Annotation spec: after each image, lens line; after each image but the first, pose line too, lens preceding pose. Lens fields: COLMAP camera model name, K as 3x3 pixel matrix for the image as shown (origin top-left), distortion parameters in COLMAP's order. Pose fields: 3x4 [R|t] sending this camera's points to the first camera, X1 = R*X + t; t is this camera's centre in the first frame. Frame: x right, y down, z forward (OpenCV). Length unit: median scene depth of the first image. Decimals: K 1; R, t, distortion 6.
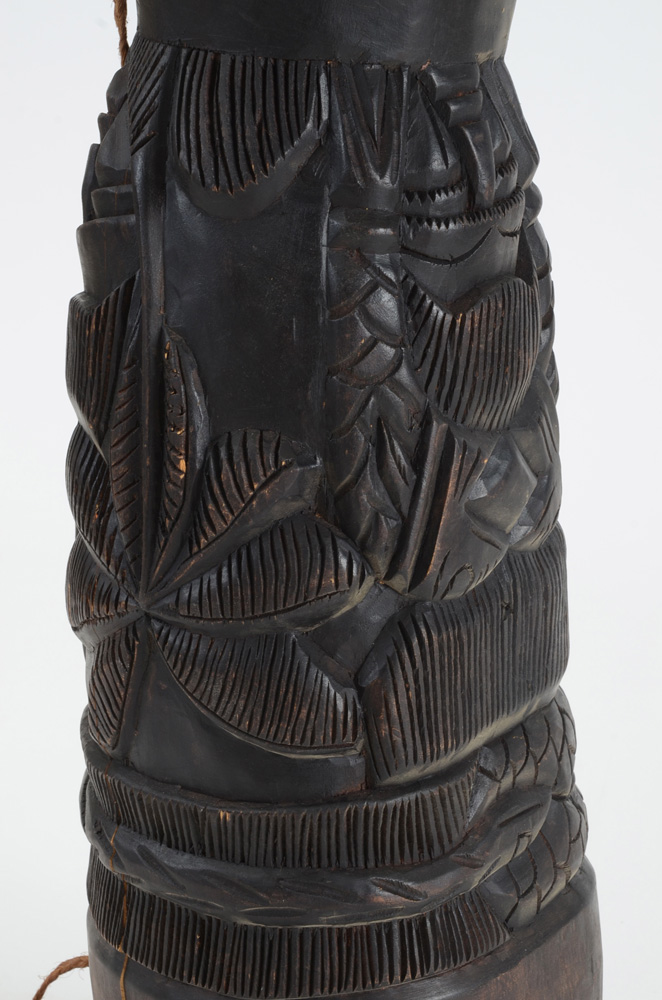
lens RADIAL K [[2392.3, 0, 337.9], [0, 2392.3, 500.8], [0, 0, 1]] dist [0.510997, 0.000000]
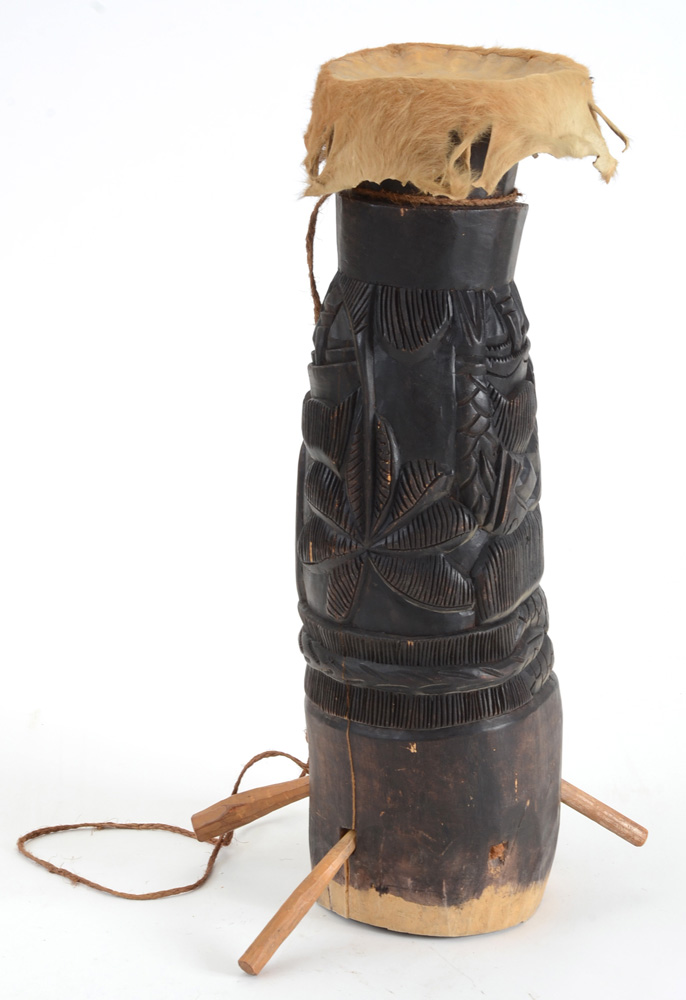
lens RADIAL K [[2764.7, 0, 339.8], [0, 2764.7, 505.7], [0, 0, 1]] dist [0.688983, 0.000000]
pose [[0.976458, -0.058760, 0.207552, -0.612785], [0.061519, 0.998082, -0.006857, 0.023655], [-0.206751, 0.019464, 0.978200, -1.380083]]
